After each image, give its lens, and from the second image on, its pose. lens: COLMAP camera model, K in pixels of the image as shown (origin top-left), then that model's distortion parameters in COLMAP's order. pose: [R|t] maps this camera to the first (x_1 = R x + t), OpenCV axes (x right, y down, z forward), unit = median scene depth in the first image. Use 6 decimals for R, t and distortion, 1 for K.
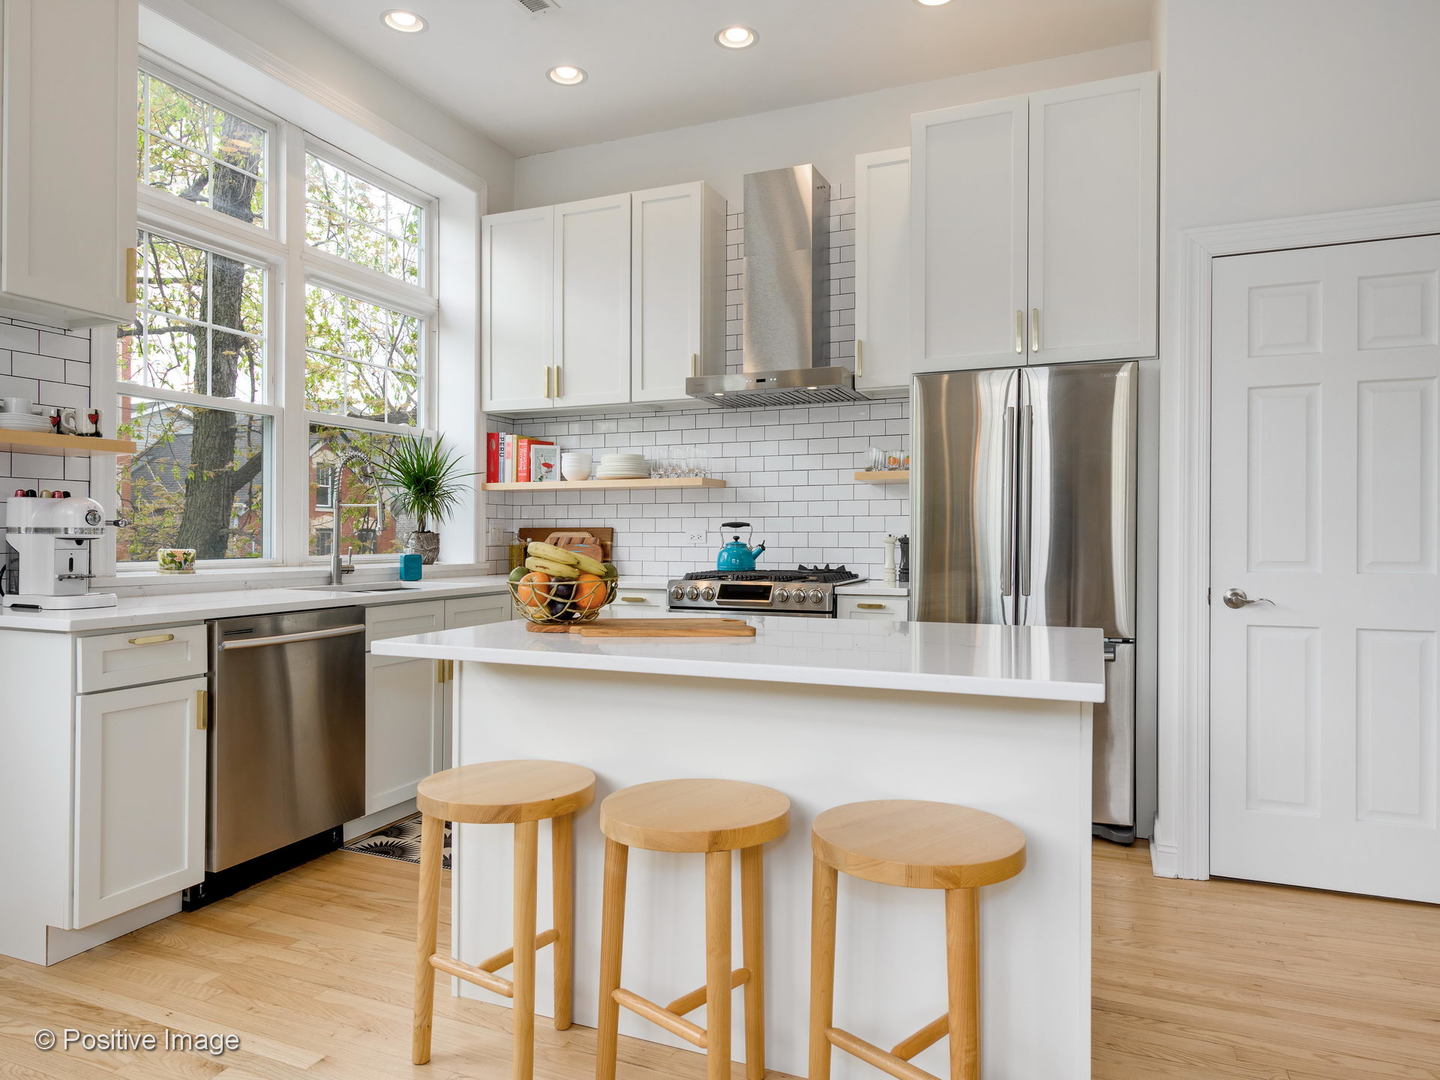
lens RADIAL K [[905.1, 0, 728.9], [0, 905.1, 531.5], [0, 0, 1]] dist [0.009492, 0.001291]
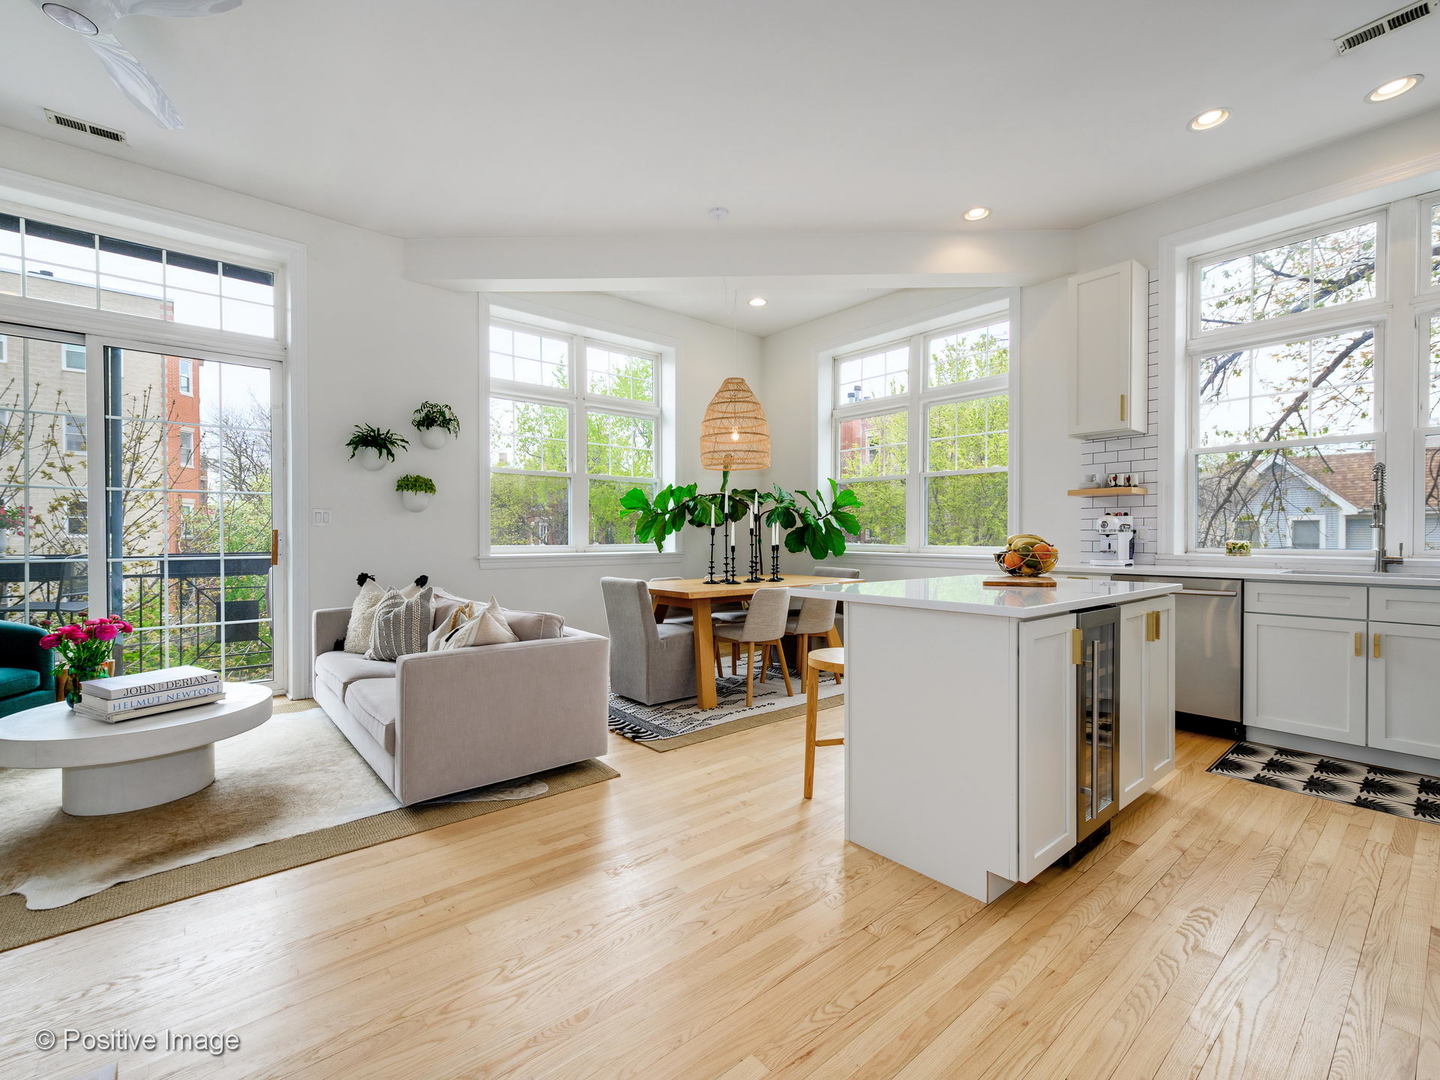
lens RADIAL K [[634.6, 0, 718.7], [0, 634.6, 540.6], [0, 0, 1]] dist [0.000294, -0.000040]
pose [[-0.462412, 0.002351, -0.886662, 0.647621], [0.001481, 0.999997, 0.001880, 0.010904], [0.886664, -0.000444, -0.462414, 0.523939]]
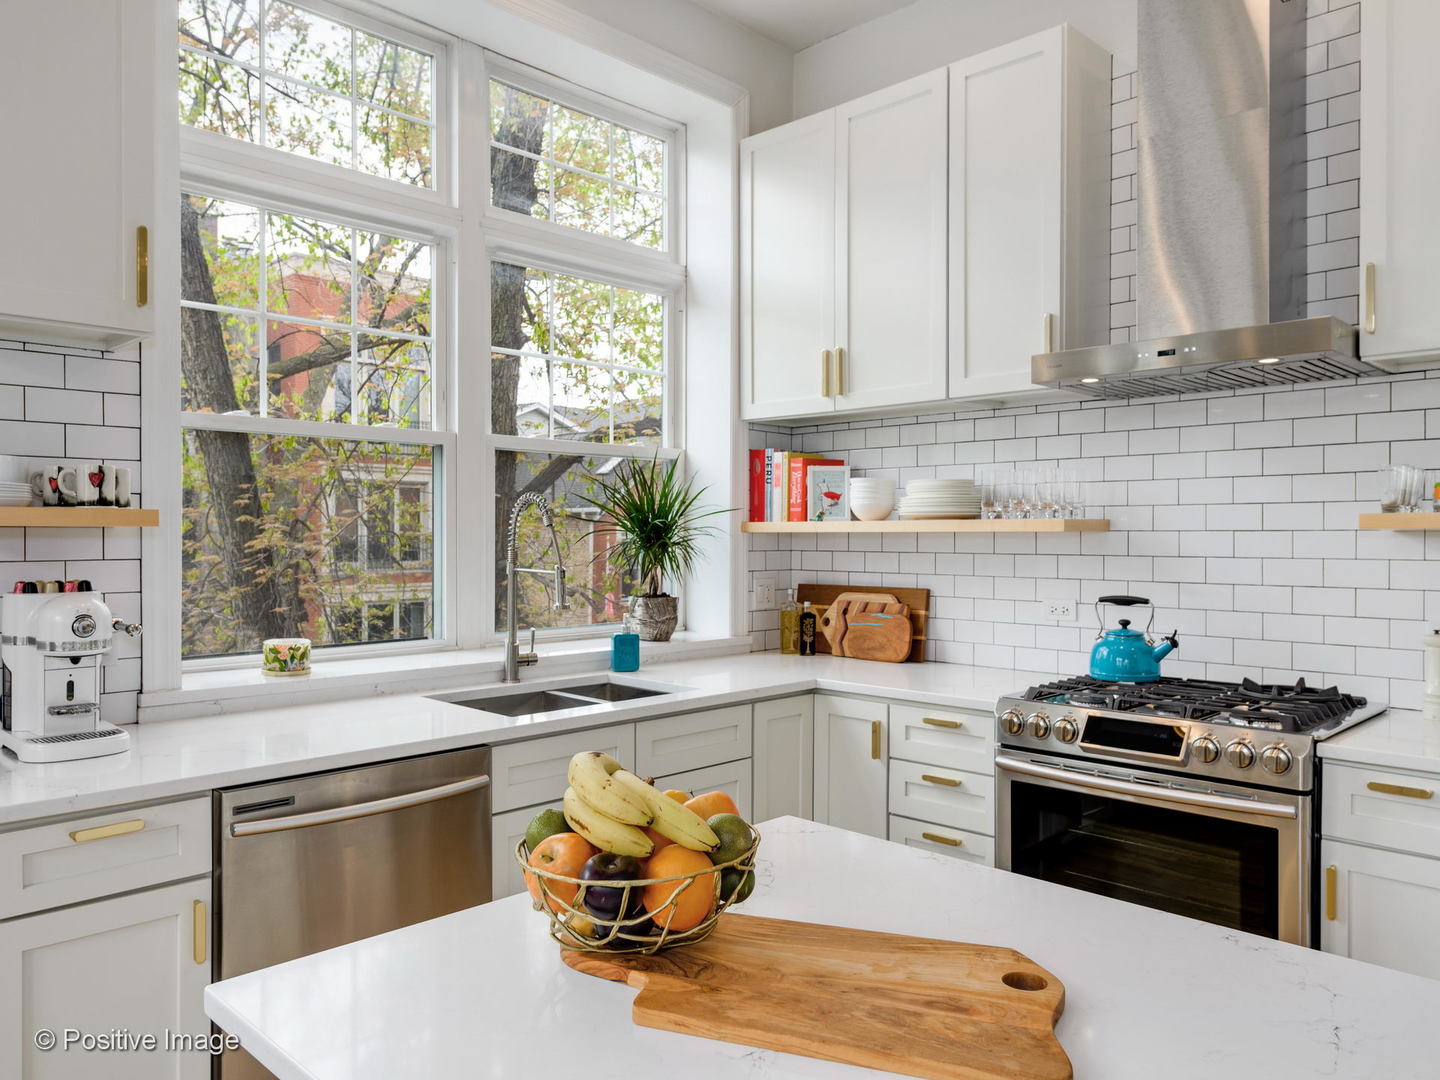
lens RADIAL K [[1059.8, 0, 729.0], [0, 1059.8, 529.8], [0, 0, 1]] dist [0.012519, -0.006943]
pose [[0.926119, -0.000854, -0.377231, 0.029668], [0.000374, 0.999999, -0.001345, -0.051270], [0.377232, 0.001105, 0.926118, 0.263430]]
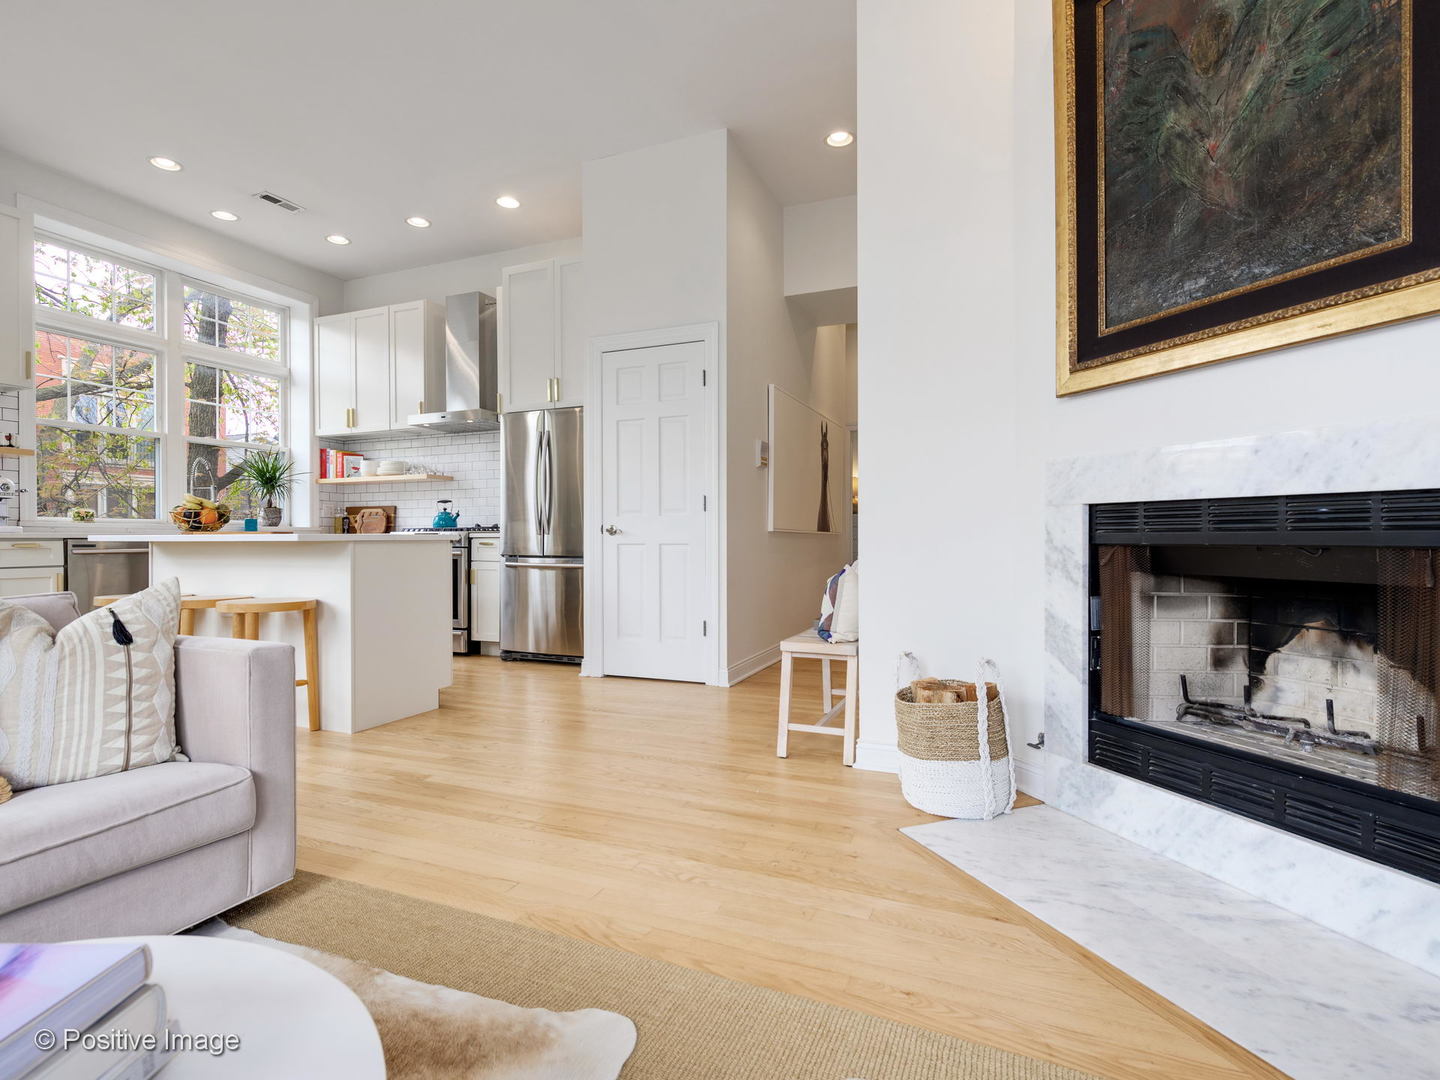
lens RADIAL K [[715.9, 0, 722.6], [0, 715.9, 538.1], [0, 0, 1]] dist [0.003413, -0.000594]
pose [[0.999982, -0.003078, -0.005073, 0.529266], [0.003101, 0.999985, 0.004597, 0.056492], [0.005058, -0.004613, 0.999977, -0.342575]]
